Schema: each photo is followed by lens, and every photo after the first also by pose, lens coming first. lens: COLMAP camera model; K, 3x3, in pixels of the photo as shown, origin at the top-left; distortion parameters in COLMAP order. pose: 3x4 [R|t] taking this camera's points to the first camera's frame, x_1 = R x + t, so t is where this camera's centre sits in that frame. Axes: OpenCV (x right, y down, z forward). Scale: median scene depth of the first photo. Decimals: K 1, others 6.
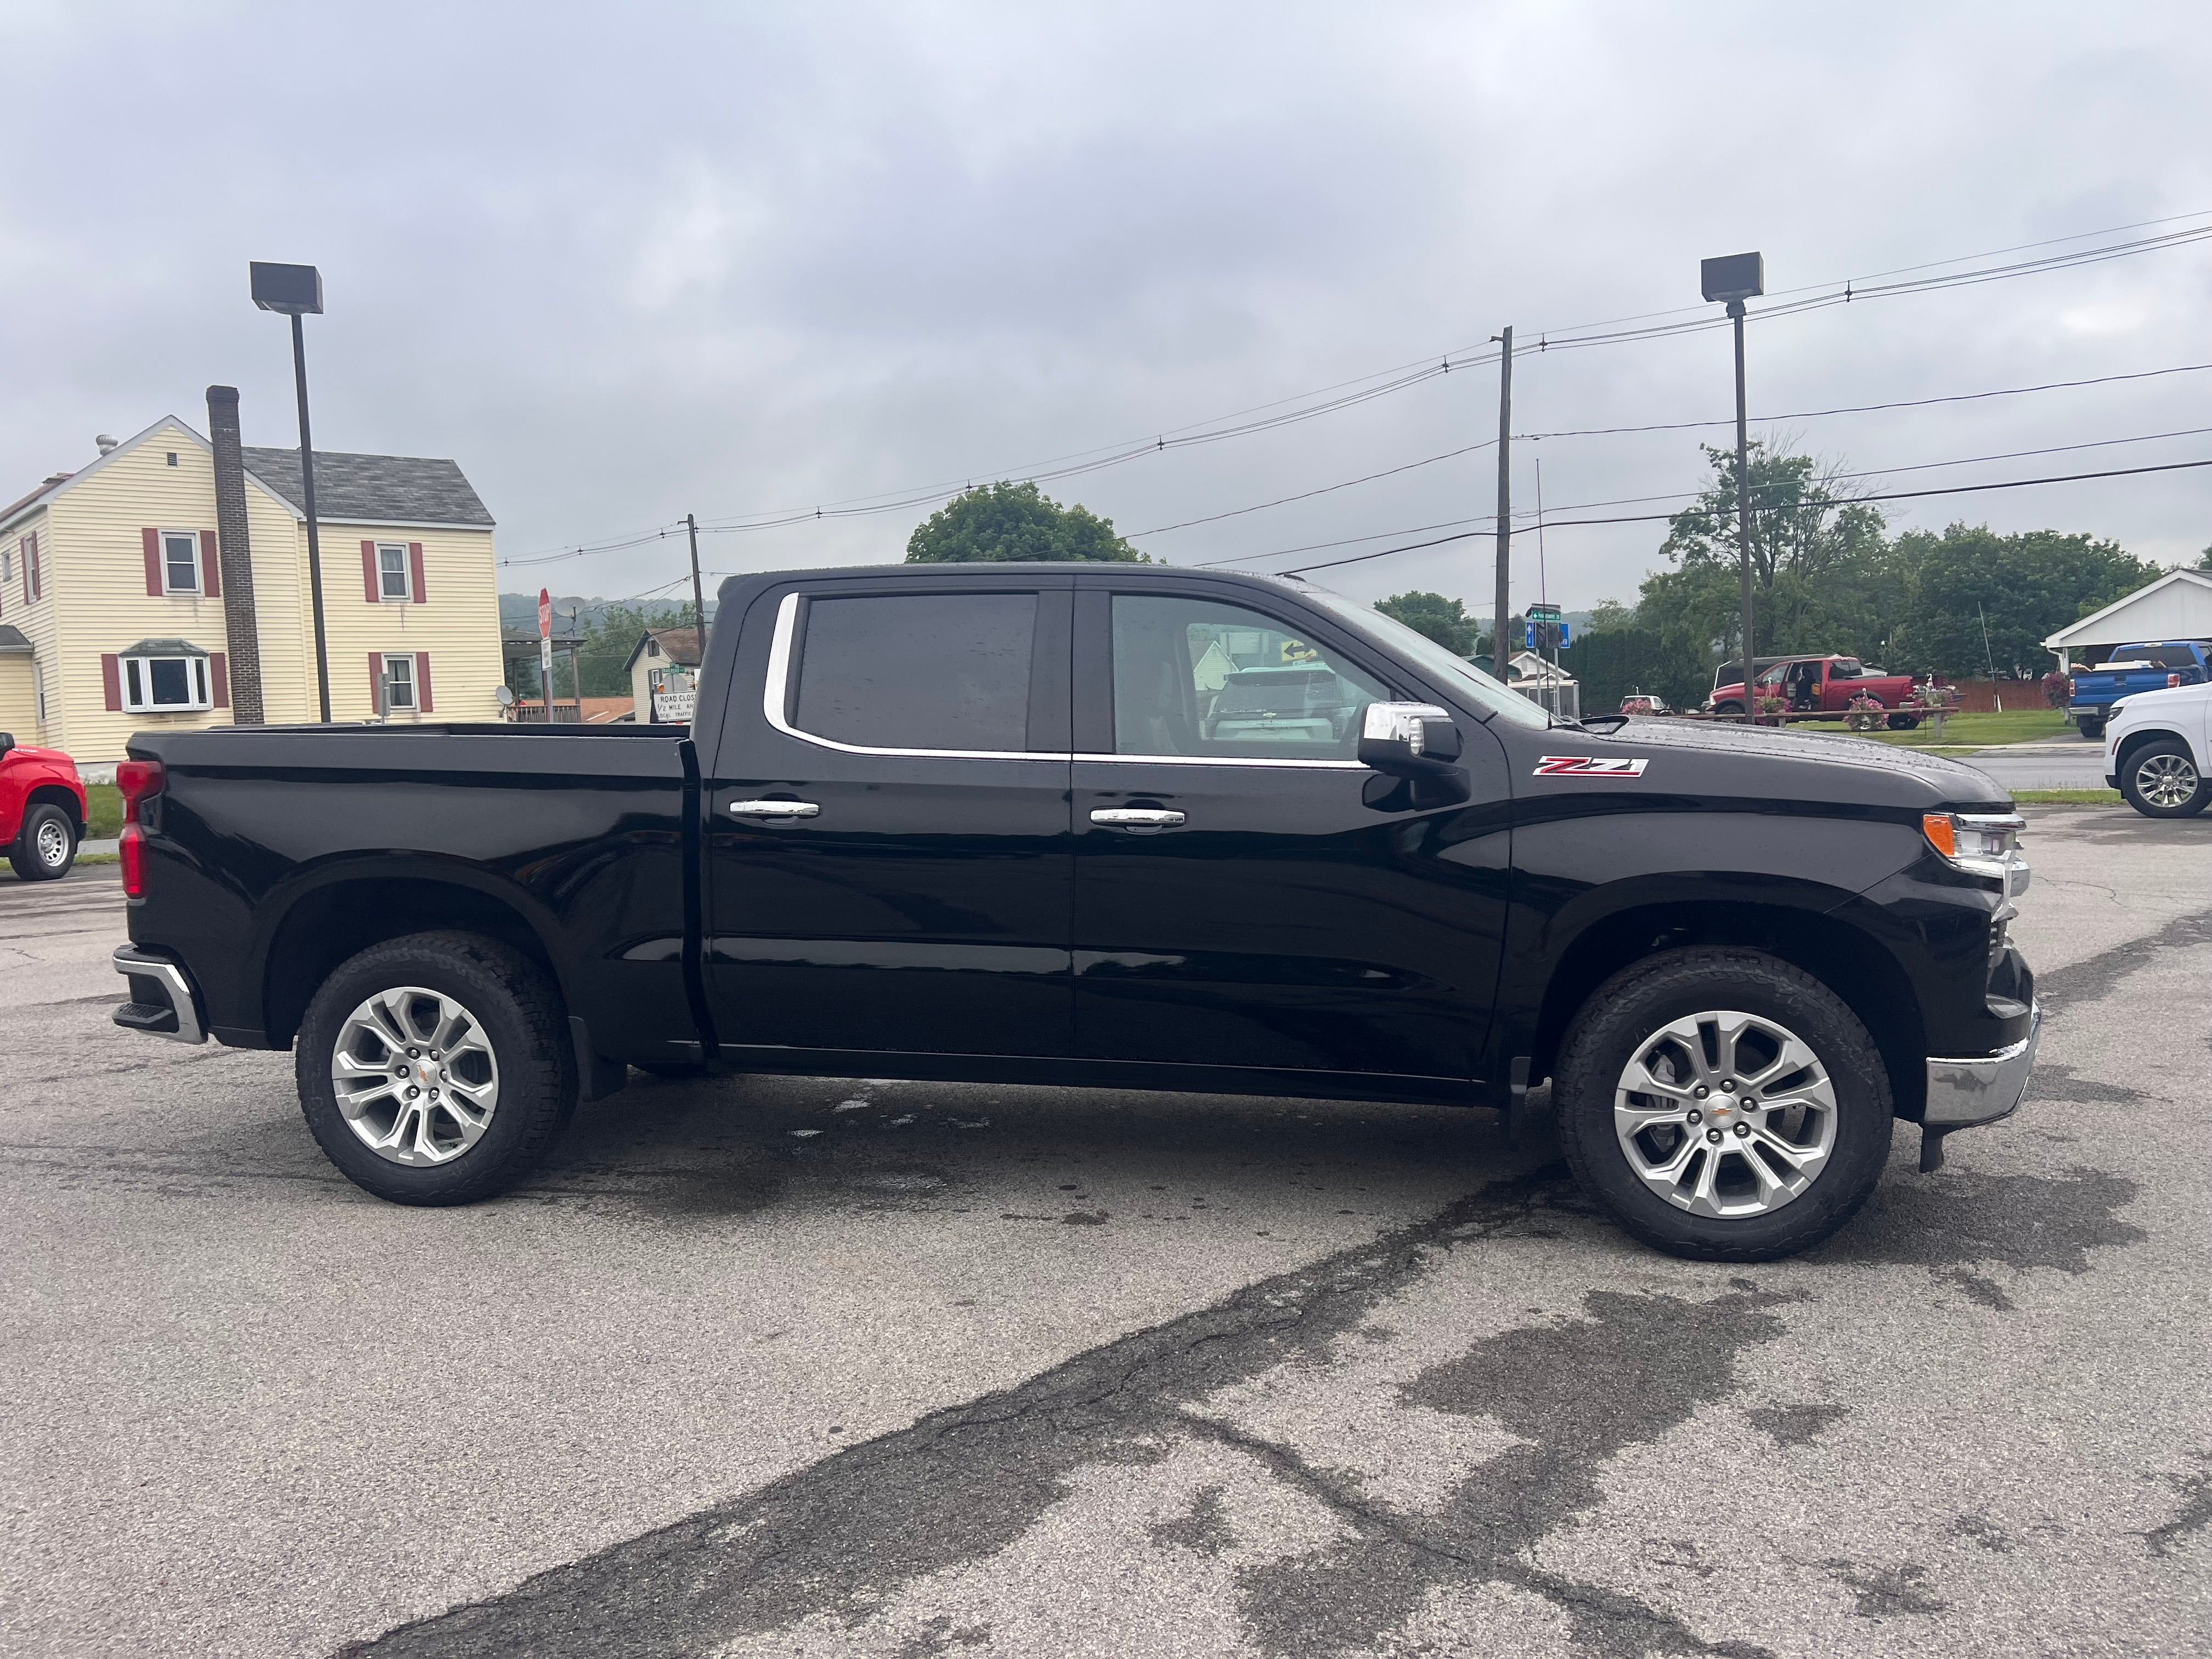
lens RADIAL K [[1658.6, 0, 1121.8], [0, 1658.6, 829.1], [0, 0, 1]] dist [0.054051, -0.056708]
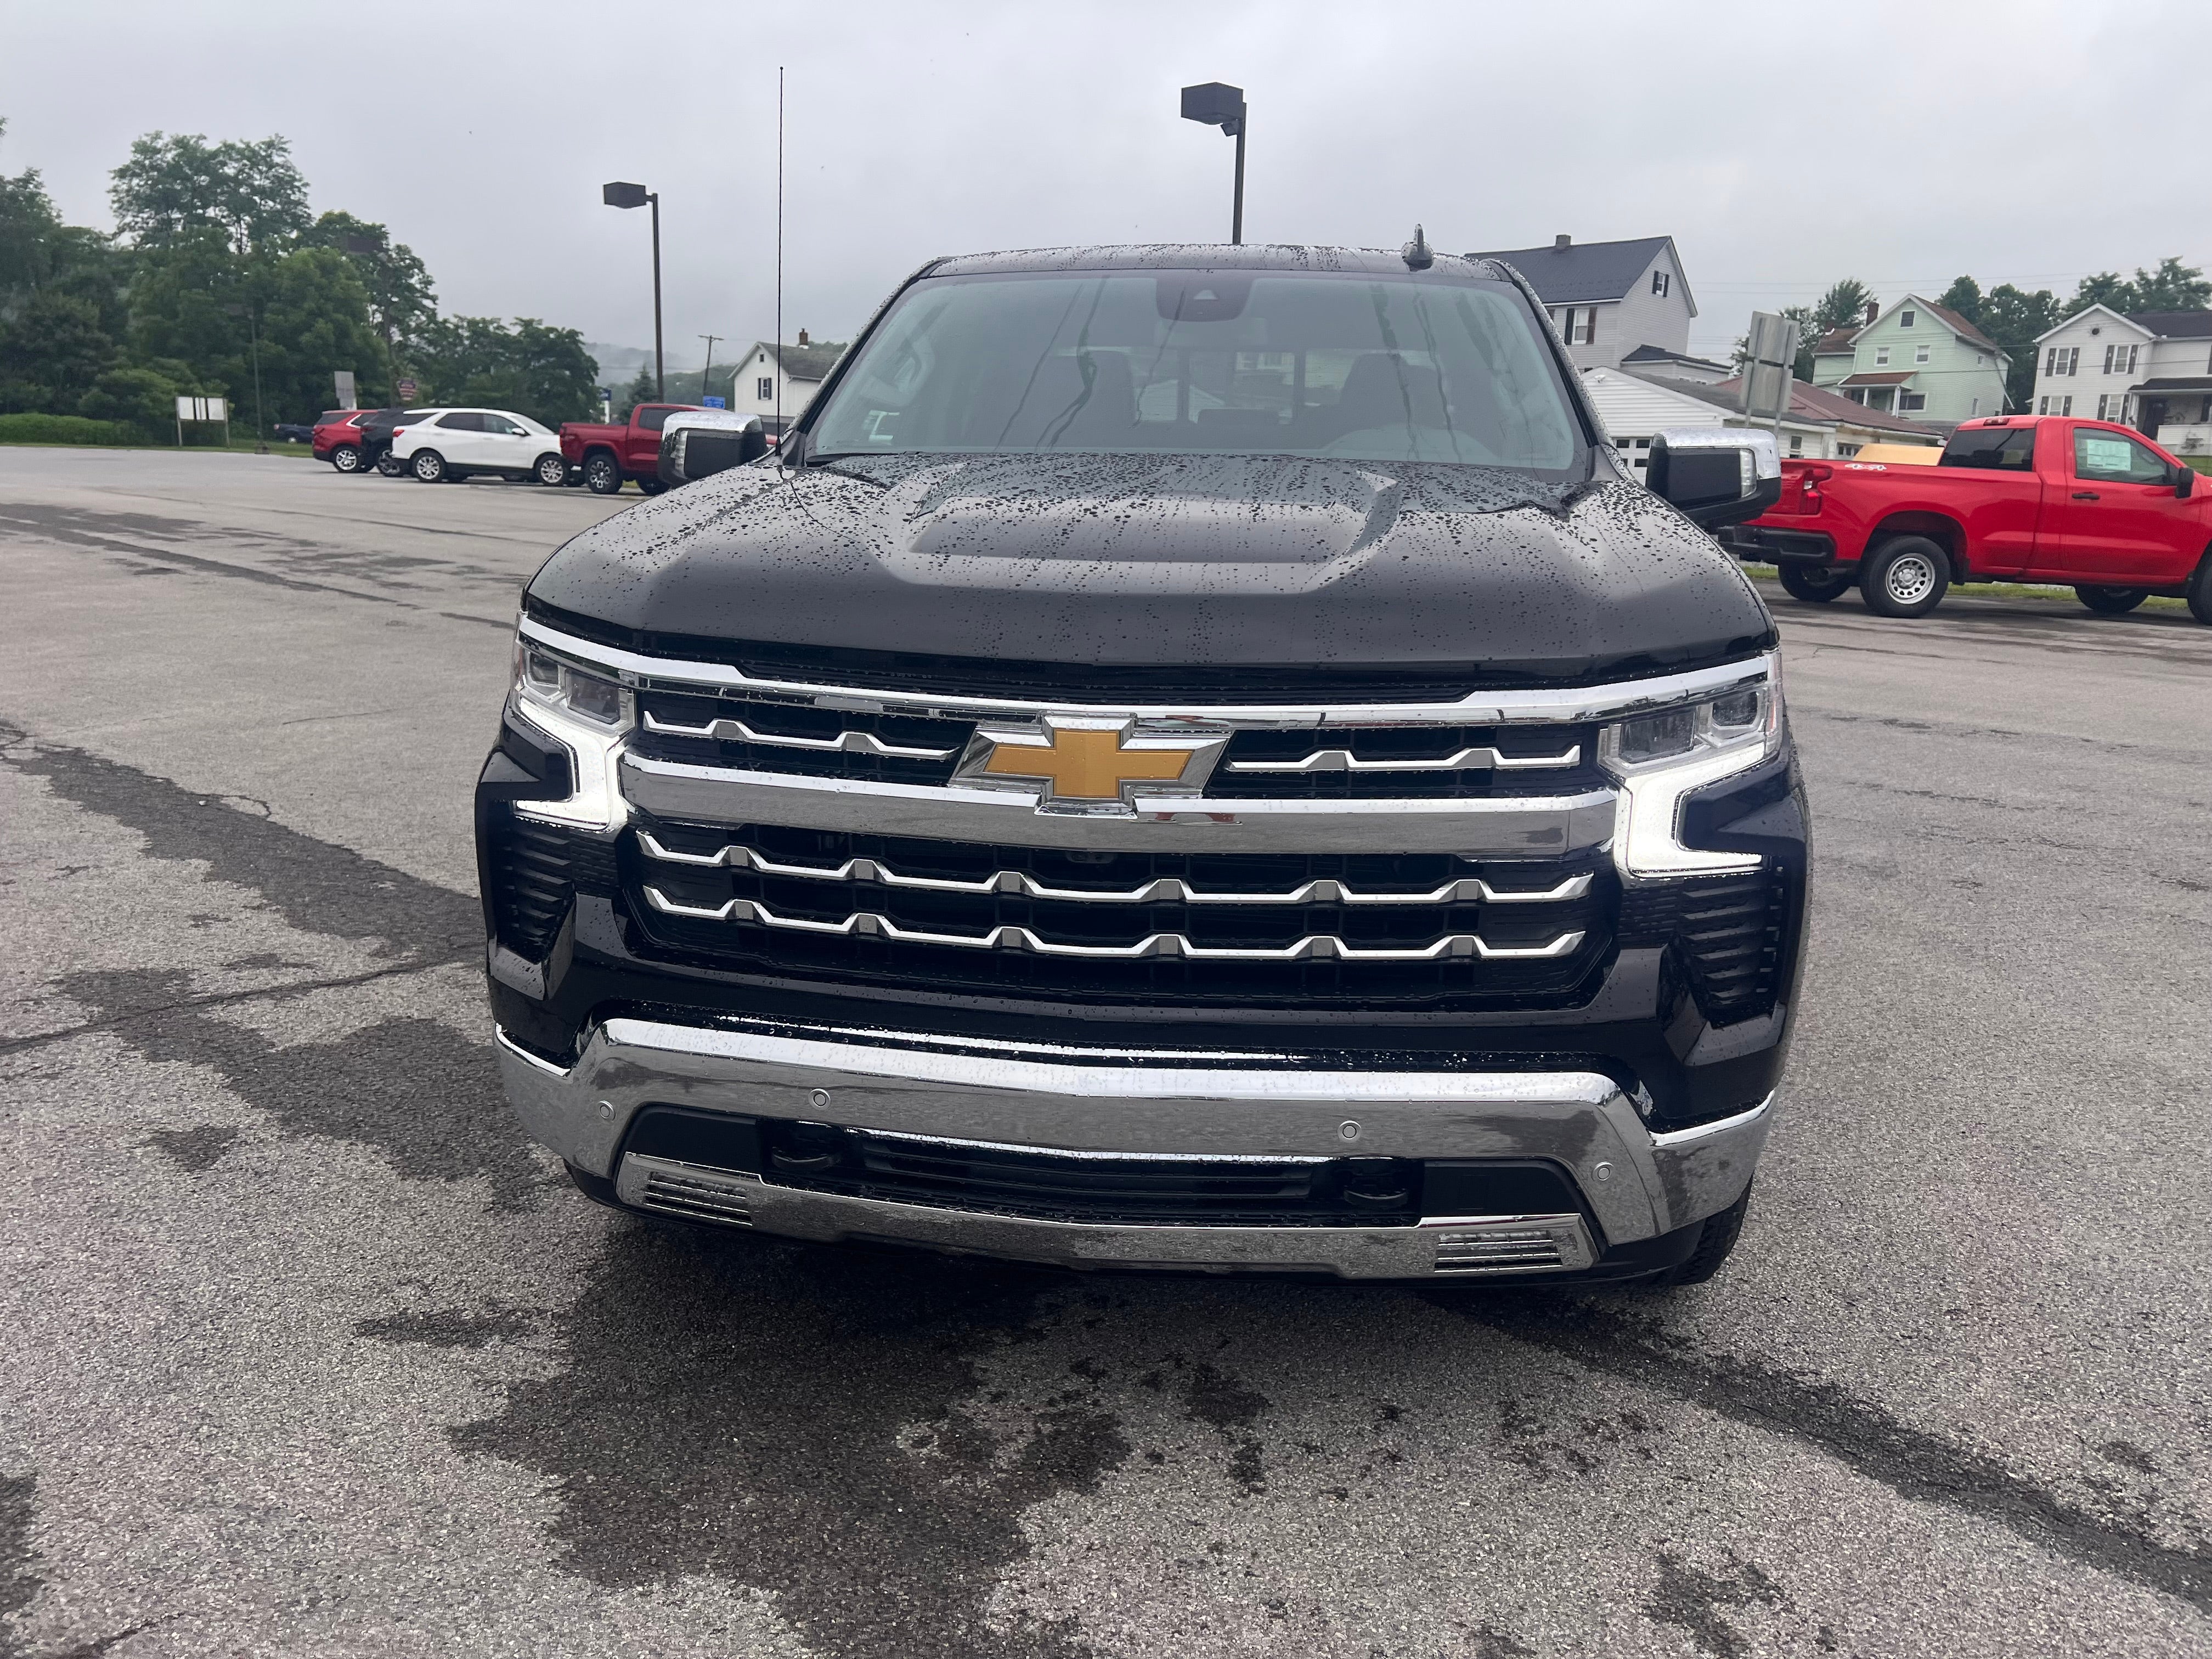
lens RADIAL K [[1658.6, 0, 1112.0], [0, 1658.6, 838.6], [0, 0, 1]] dist [0.054051, -0.056708]
pose [[0.065386, 0.250241, -0.965973, 0.129814], [-0.097266, 0.965033, 0.243414, -0.011416], [0.993108, 0.078041, 0.087440, 0.137873]]
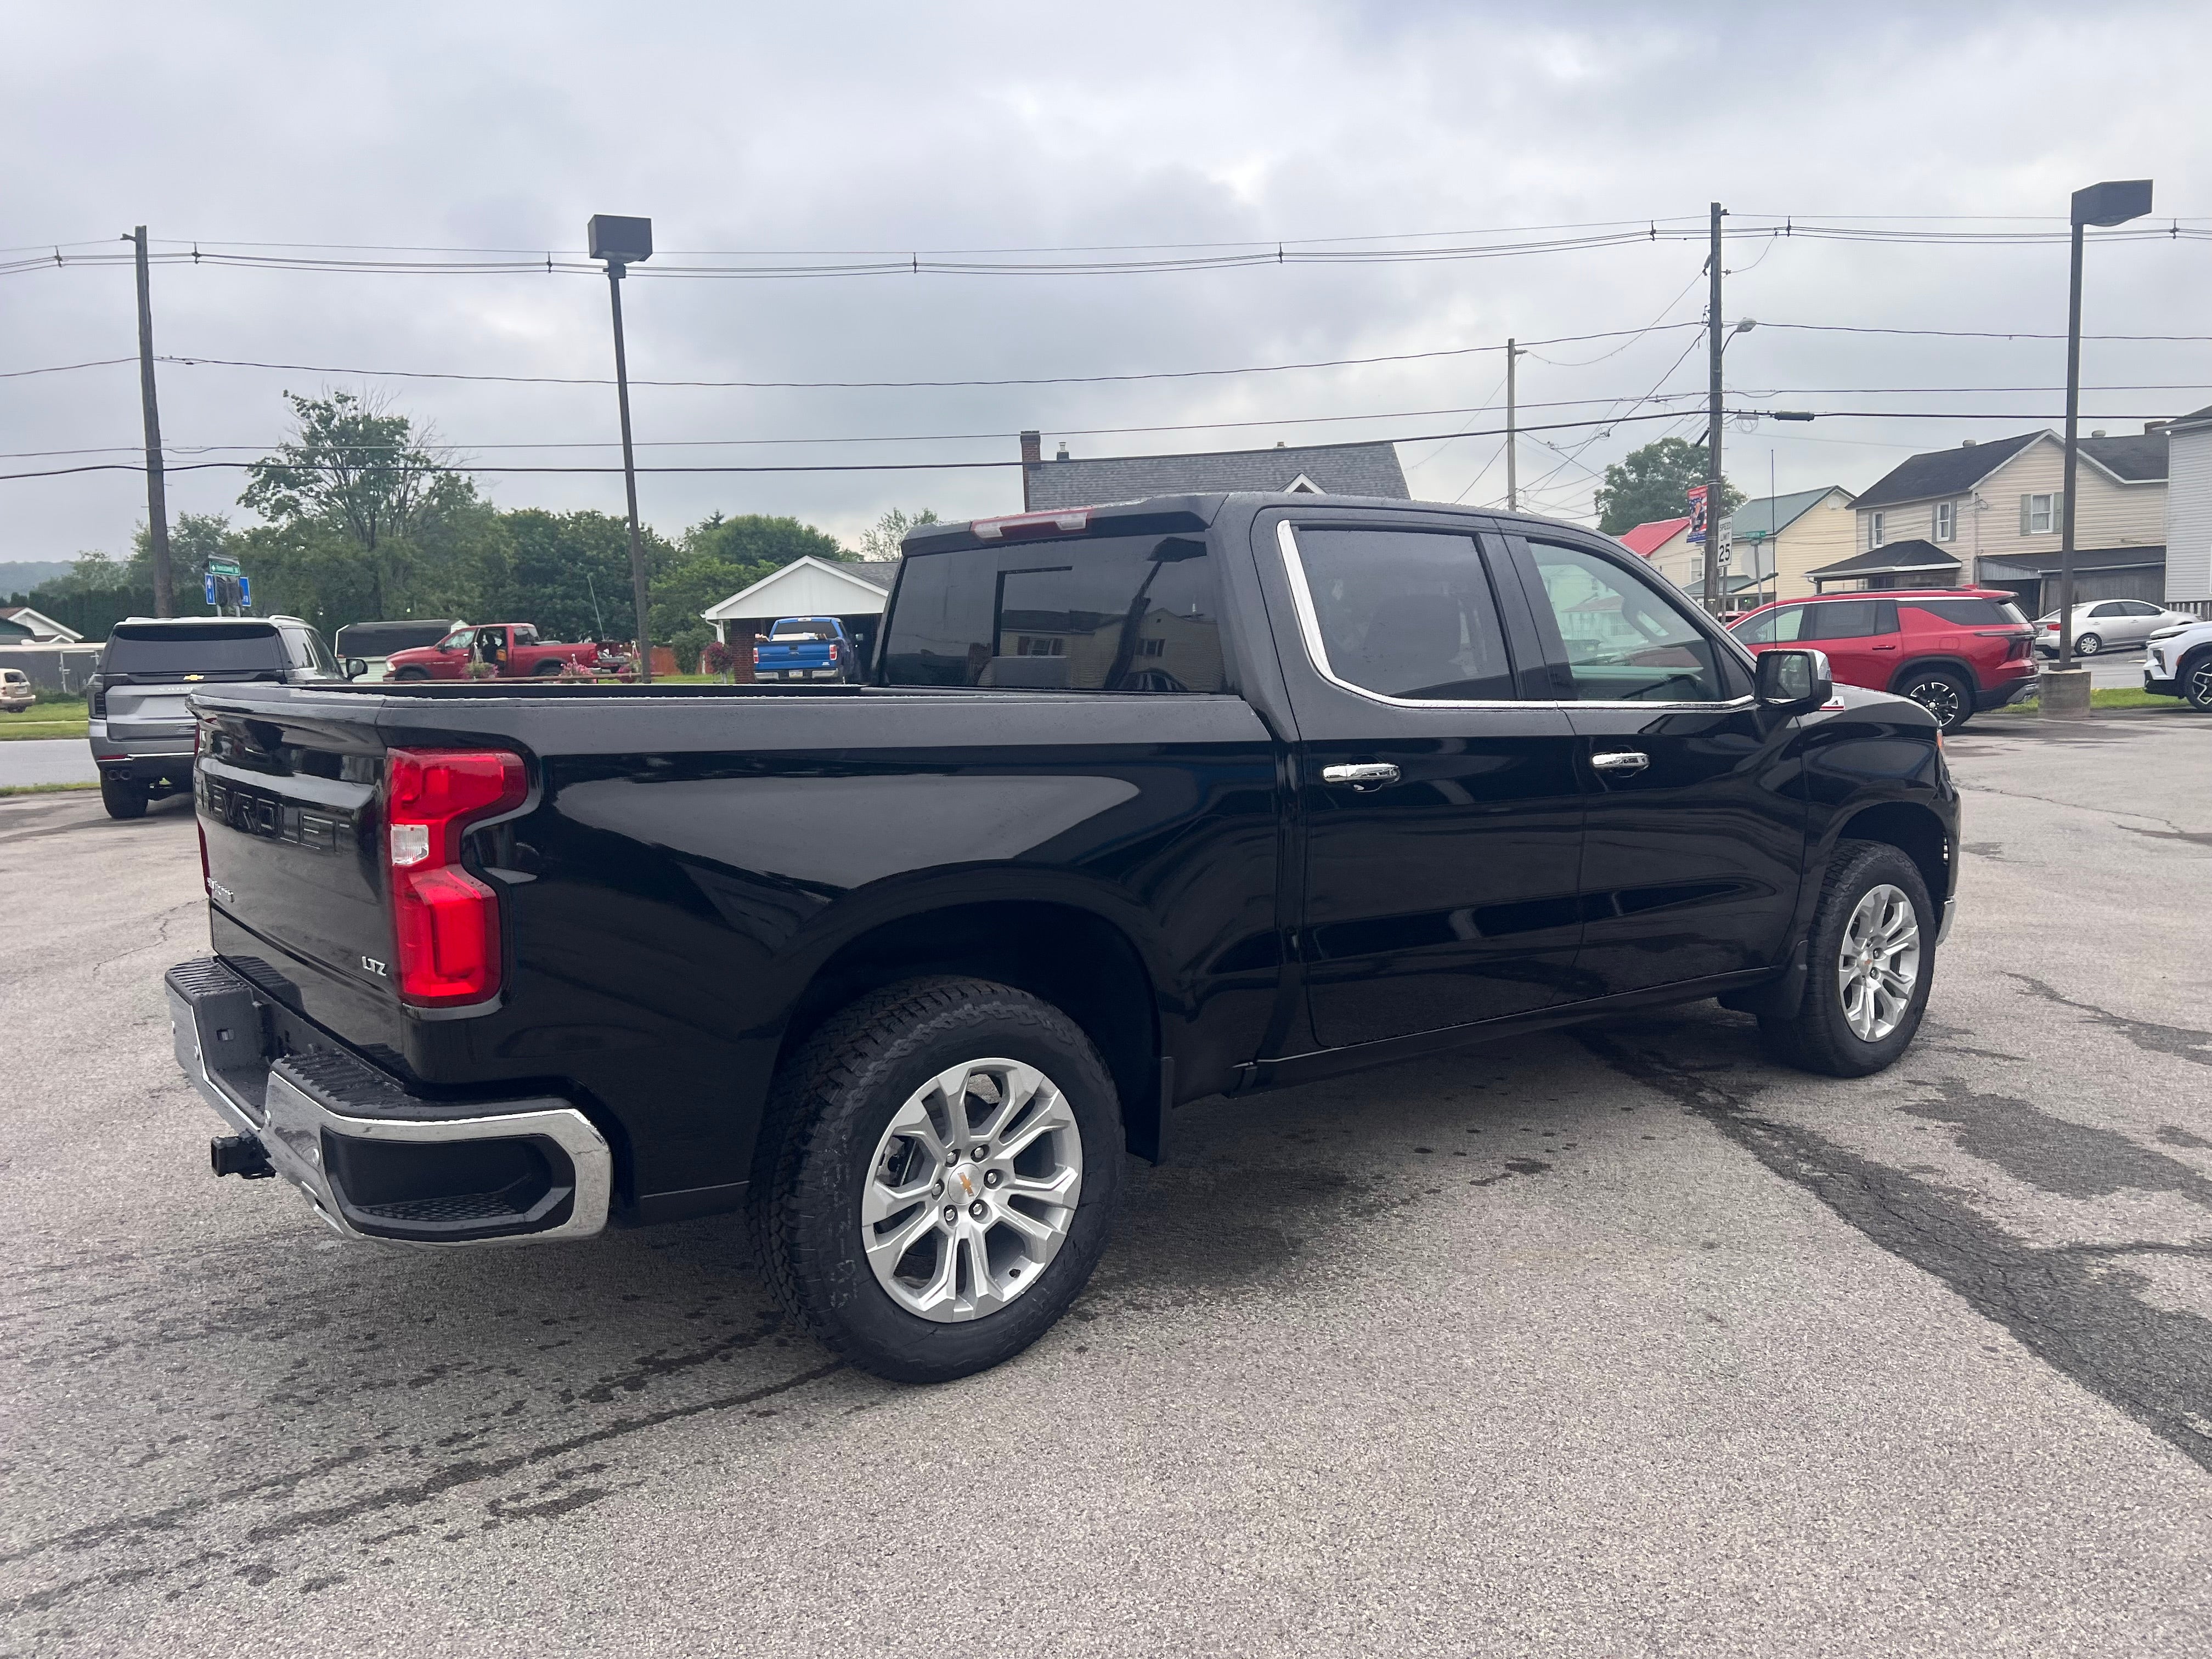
lens RADIAL K [[1658.6, 0, 1119.9], [0, 1658.6, 843.8], [0, 0, 1]] dist [0.054051, -0.056708]
pose [[0.653446, -0.081078, 0.752619, -0.124206], [0.060236, 0.996664, 0.055071, -0.004016], [-0.754573, 0.009349, 0.656150, 0.070248]]
